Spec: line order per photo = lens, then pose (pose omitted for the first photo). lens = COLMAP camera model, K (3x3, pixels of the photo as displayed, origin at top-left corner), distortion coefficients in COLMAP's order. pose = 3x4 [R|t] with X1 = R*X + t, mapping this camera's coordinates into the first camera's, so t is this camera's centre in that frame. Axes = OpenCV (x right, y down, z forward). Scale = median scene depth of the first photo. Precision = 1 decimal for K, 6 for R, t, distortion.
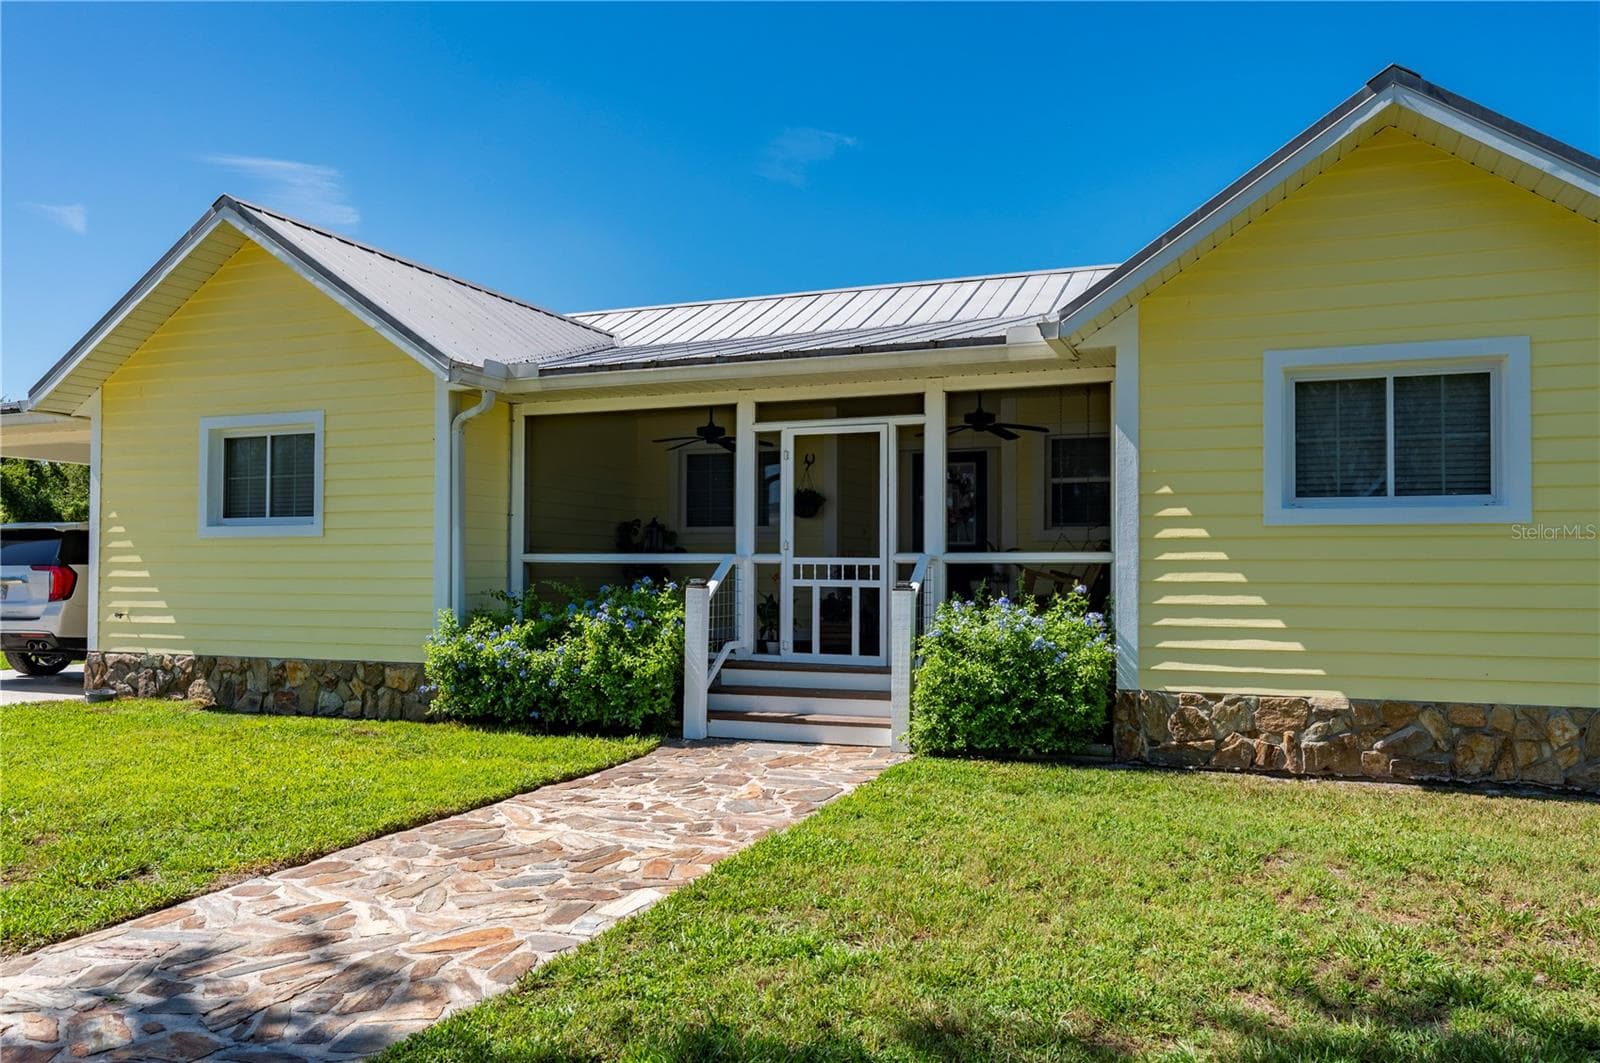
lens RADIAL K [[1147.0, 0, 805.6], [0, 1147.0, 551.7], [0, 0, 1]] dist [-0.000679, 0.000707]
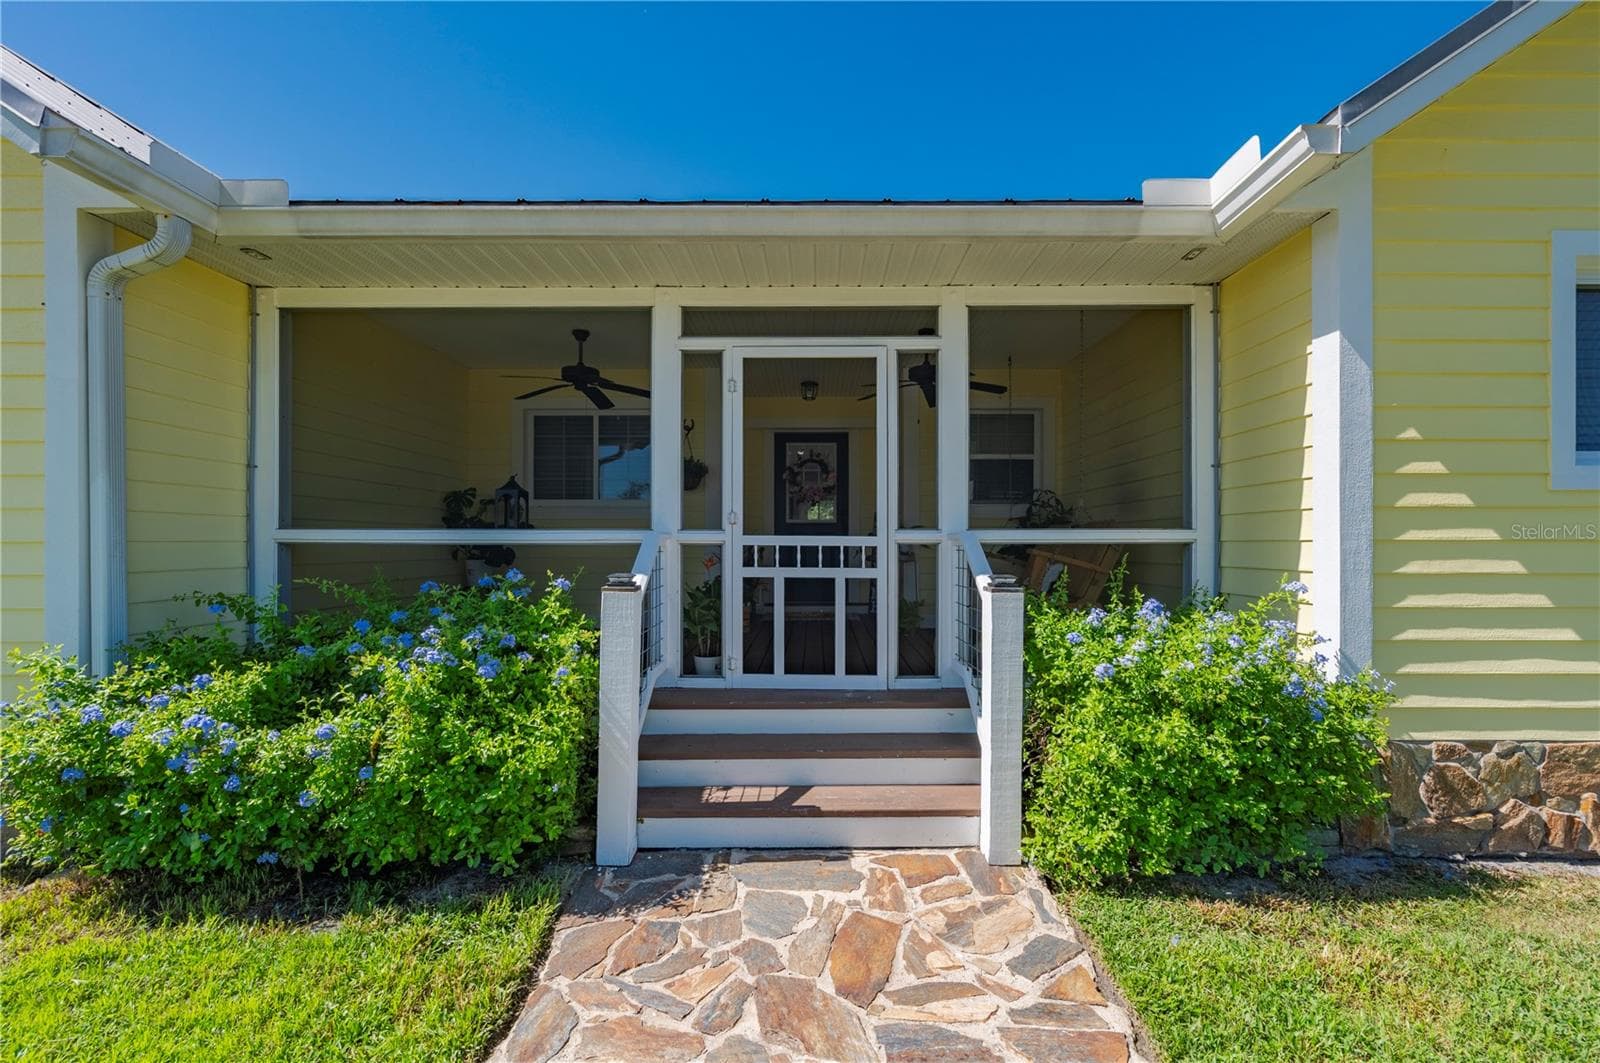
lens RADIAL K [[644.7, 0, 808.1], [0, 644.7, 540.7], [0, 0, 1]] dist [0.001472, 0.000452]
pose [[0.933151, -0.002546, 0.359477, -0.118017], [-0.003060, 0.999882, 0.015025, 0.002323], [-0.359473, -0.015121, 0.933033, 0.651586]]
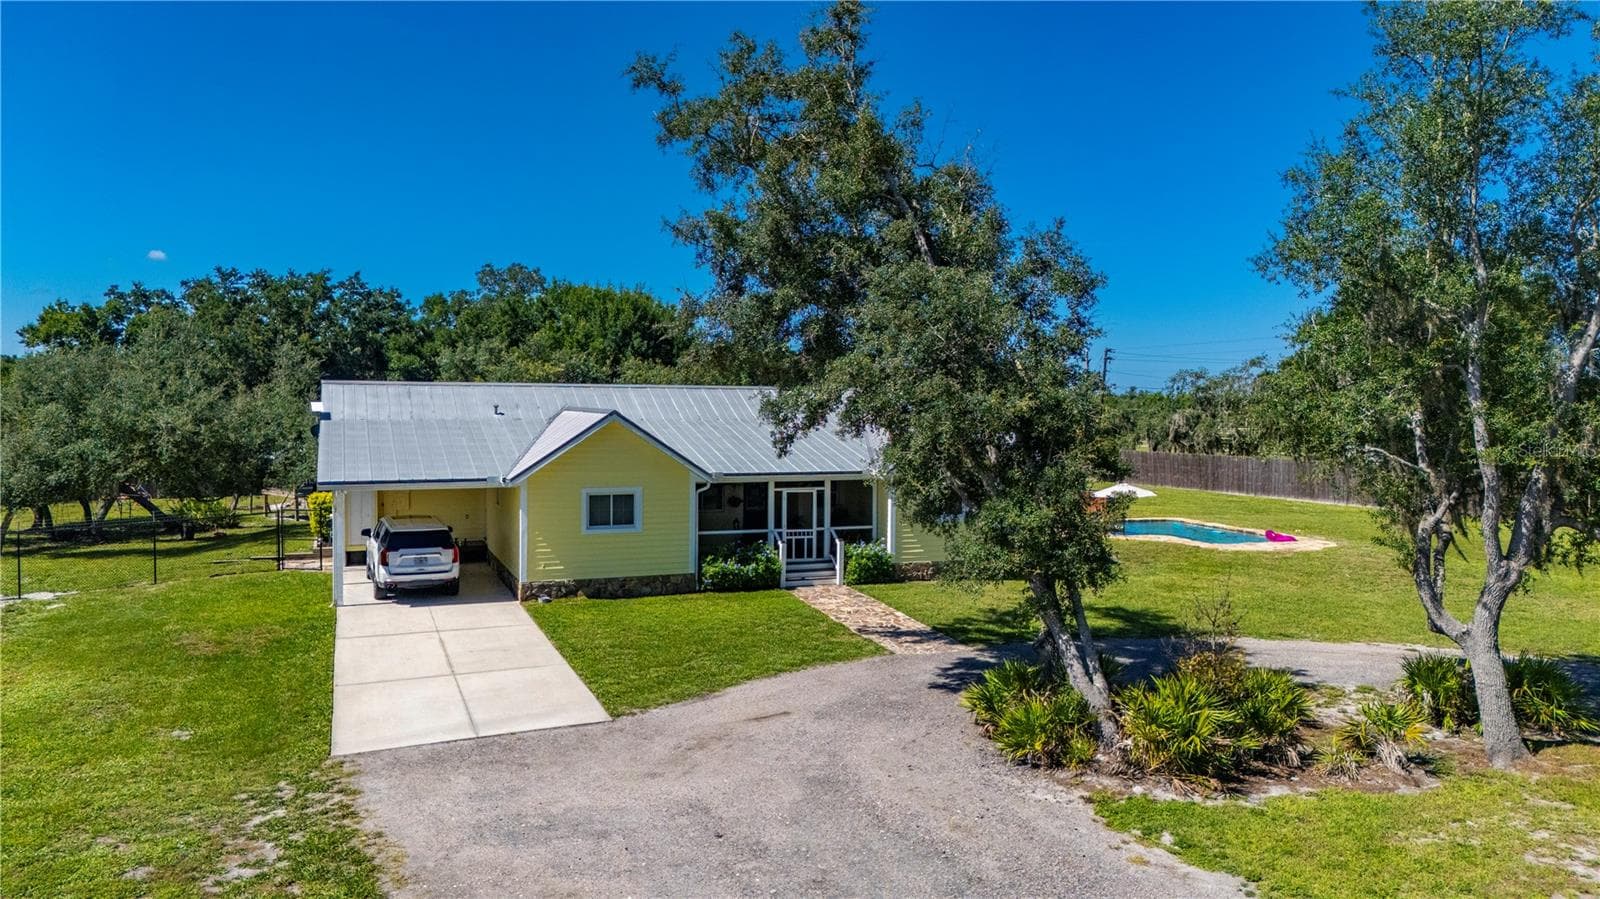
lens RADIAL K [[1161.9, 0, 800.0], [0, 1161.9, 449.5], [0, 0, 1]] dist [0.111711, -0.150181]
pose [[0.734869, -0.030815, 0.677509, -2.302119], [-0.023704, 0.997190, 0.071066, -0.476725], [-0.677795, -0.068284, 0.732073, -1.484500]]
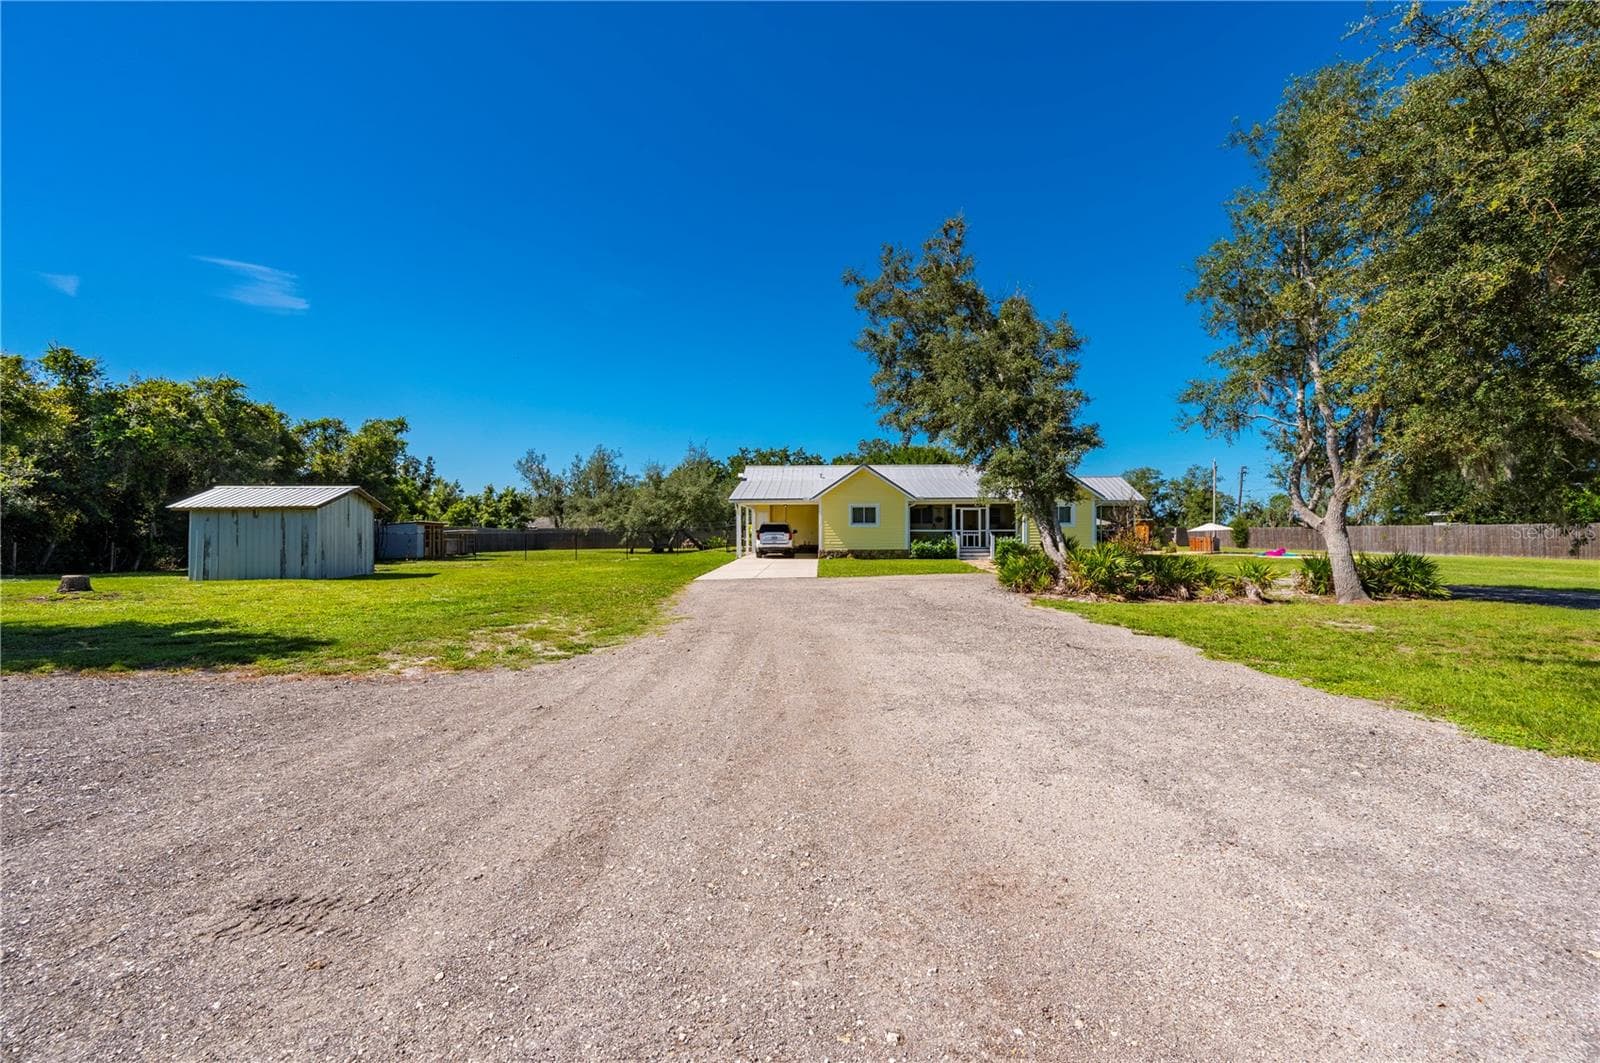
lens RADIAL K [[644.7, 0, 808.1], [0, 644.7, 540.7], [0, 0, 1]] dist [0.001472, 0.000452]
pose [[0.944813, -0.007343, 0.327526, -1.950905], [-0.001198, 0.999665, 0.025870, -0.028546], [-0.327607, -0.024834, 0.944488, -1.988730]]
